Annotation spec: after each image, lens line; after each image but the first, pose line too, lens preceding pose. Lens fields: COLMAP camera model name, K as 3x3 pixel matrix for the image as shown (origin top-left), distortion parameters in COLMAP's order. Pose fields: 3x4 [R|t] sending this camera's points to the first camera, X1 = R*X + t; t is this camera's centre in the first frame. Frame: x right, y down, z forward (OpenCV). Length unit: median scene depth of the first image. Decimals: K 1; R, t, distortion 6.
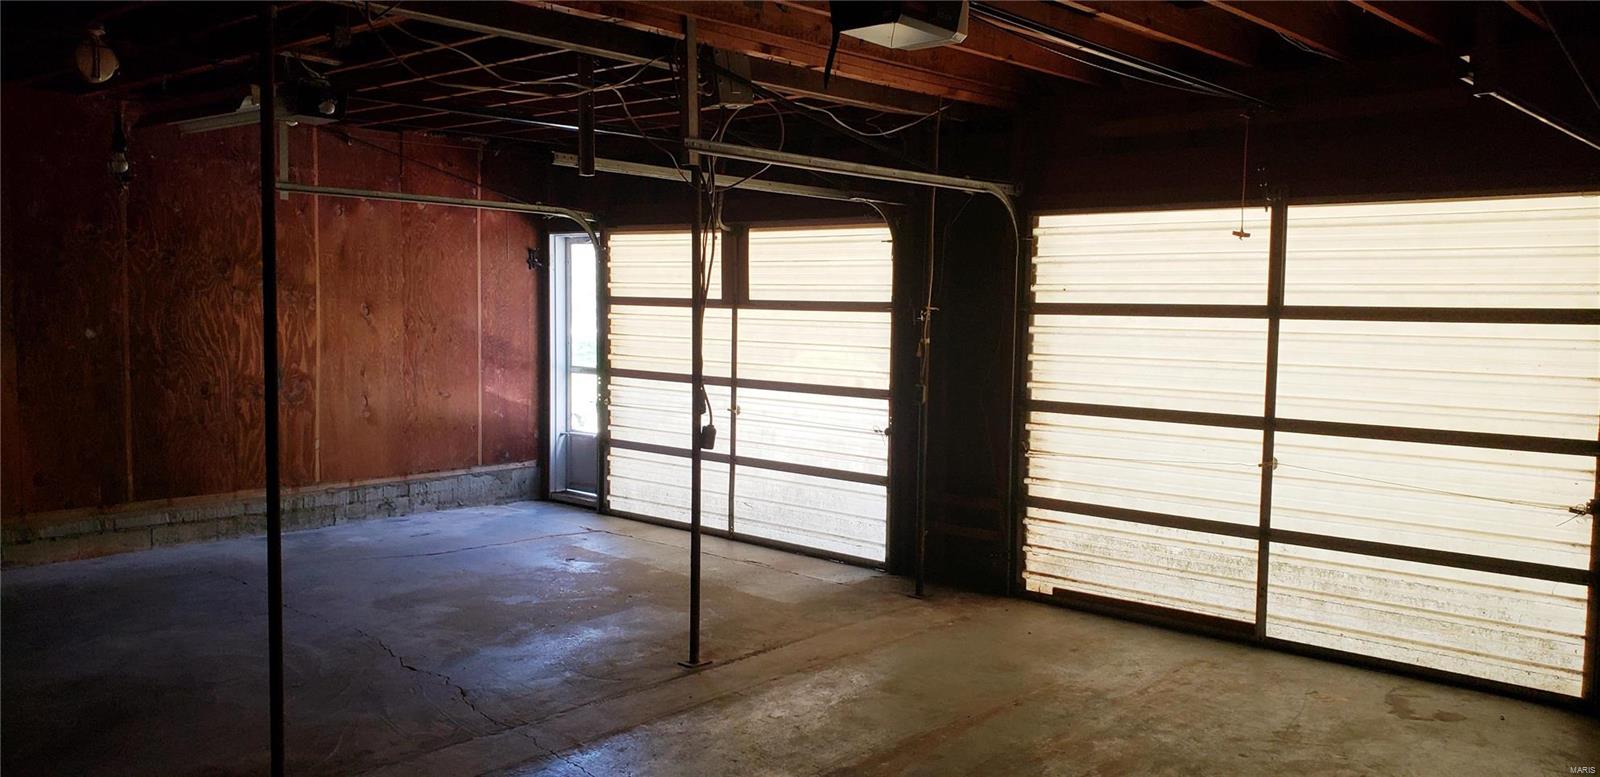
lens RADIAL K [[1244.0, 0, 799.8], [0, 1244.0, 400.9], [0, 0, 1]] dist [0.153990, -0.300230]
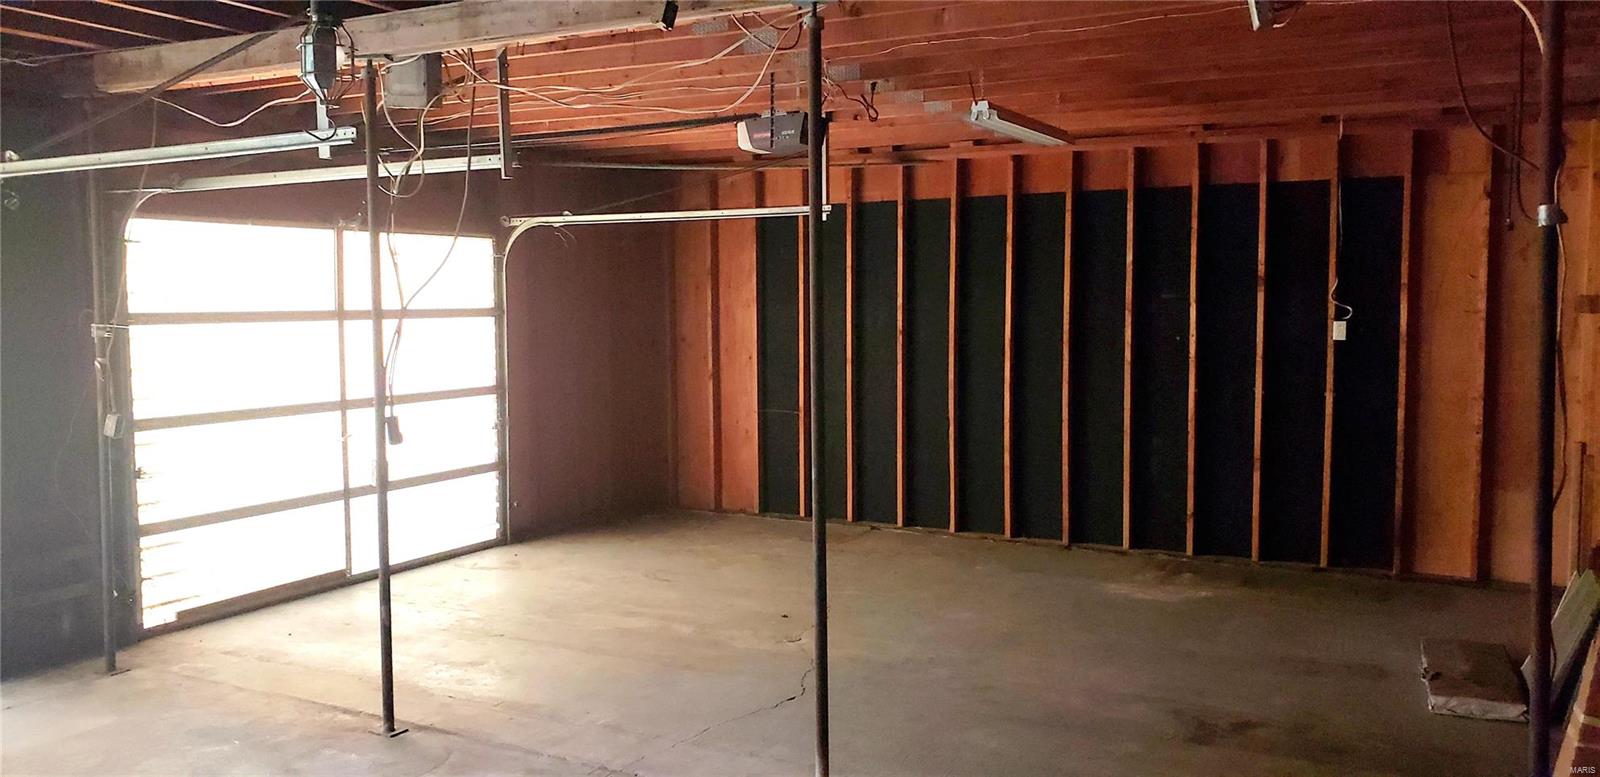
lens RADIAL K [[1244.0, 0, 799.8], [0, 1244.0, 400.9], [0, 0, 1]] dist [0.153990, -0.300230]
pose [[-0.269364, -0.082573, 0.959492, -0.938589], [0.080233, 0.990929, 0.107803, -0.083880], [-0.959690, 0.106021, -0.260296, 0.893768]]
